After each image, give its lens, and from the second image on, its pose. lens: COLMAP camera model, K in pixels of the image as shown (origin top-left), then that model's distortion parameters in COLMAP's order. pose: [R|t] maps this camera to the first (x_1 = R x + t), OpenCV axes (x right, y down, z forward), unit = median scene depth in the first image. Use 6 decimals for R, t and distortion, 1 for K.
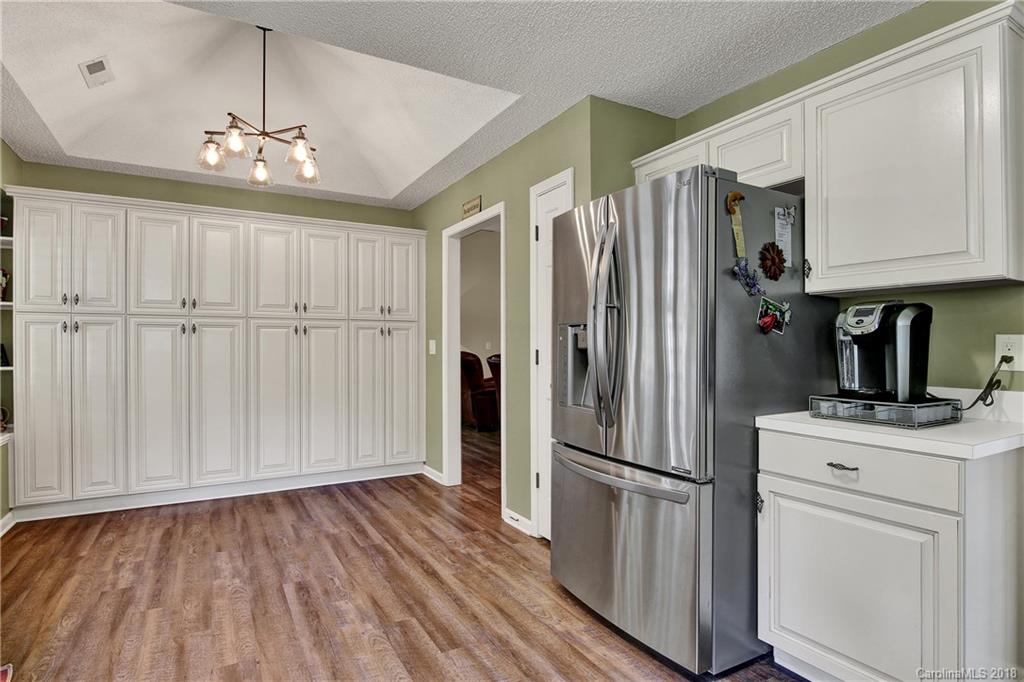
lens RADIAL K [[528.6, 0, 504.7], [0, 528.6, 339.7], [0, 0, 1]] dist [-0.017794, -0.004599]
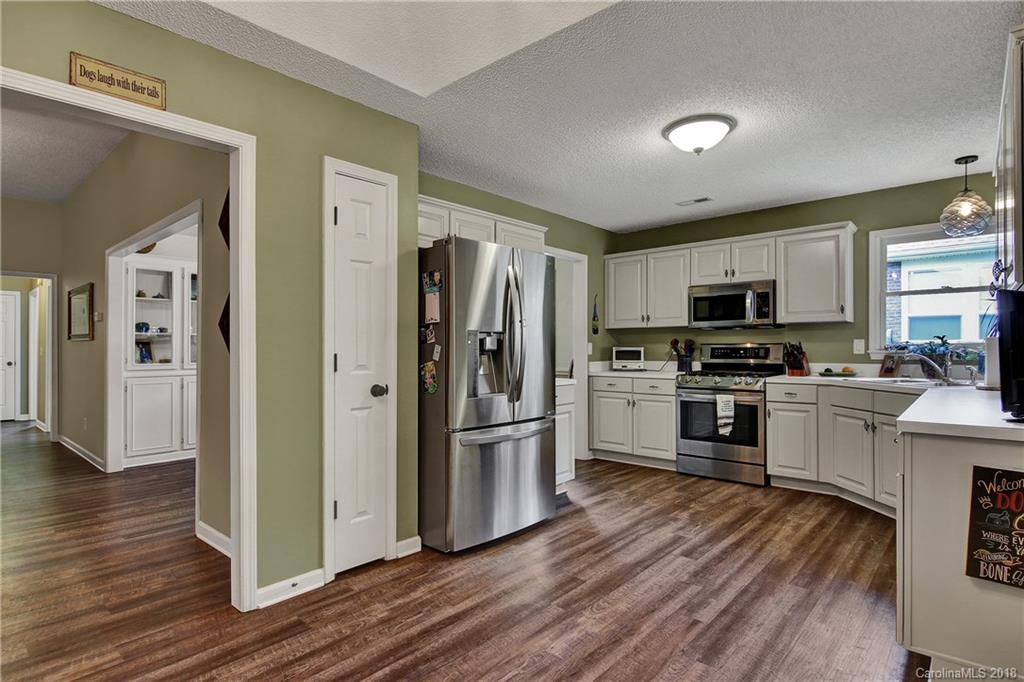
lens RADIAL K [[528.6, 0, 510.0], [0, 528.6, 343.2], [0, 0, 1]] dist [-0.017794, -0.004599]
pose [[-0.317201, 0.004897, 0.948346, -0.969216], [-0.003271, 0.999975, -0.006258, 0.005829], [-0.948353, -0.005087, -0.317178, 1.184032]]
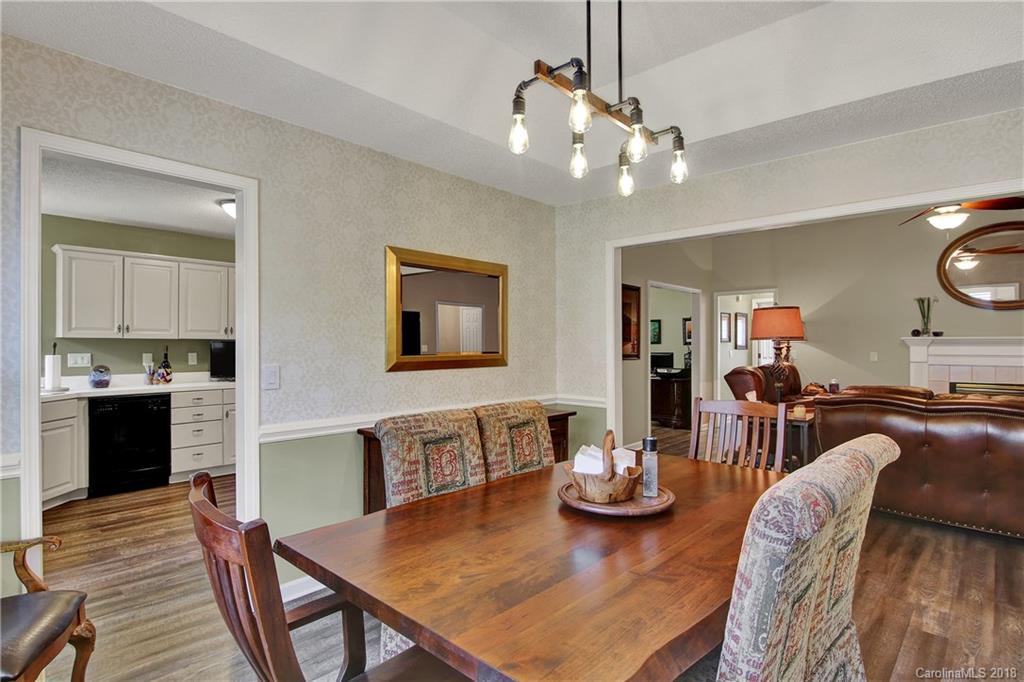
lens RADIAL K [[528.6, 0, 511.5], [0, 528.6, 341.1], [0, 0, 1]] dist [-0.017794, -0.004599]
pose [[0.290068, -0.003476, -0.957000, 1.695803], [0.011115, 0.999938, -0.000264, -0.039176], [0.956941, -0.010560, 0.290089, 0.741691]]
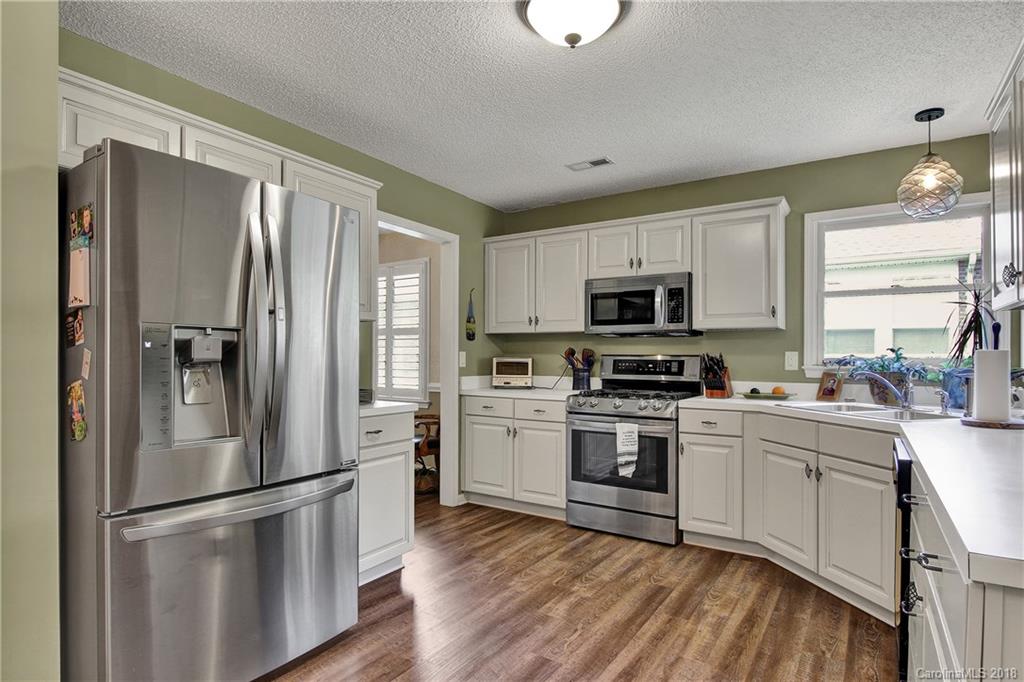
lens RADIAL K [[528.6, 0, 534.3], [0, 528.6, 342.2], [0, 0, 1]] dist [-0.017794, -0.004599]
pose [[-0.476314, 0.017275, 0.879106, -0.616082], [-0.015948, 0.999473, -0.028282, 0.003919], [-0.879131, -0.027491, -0.475787, 0.818288]]
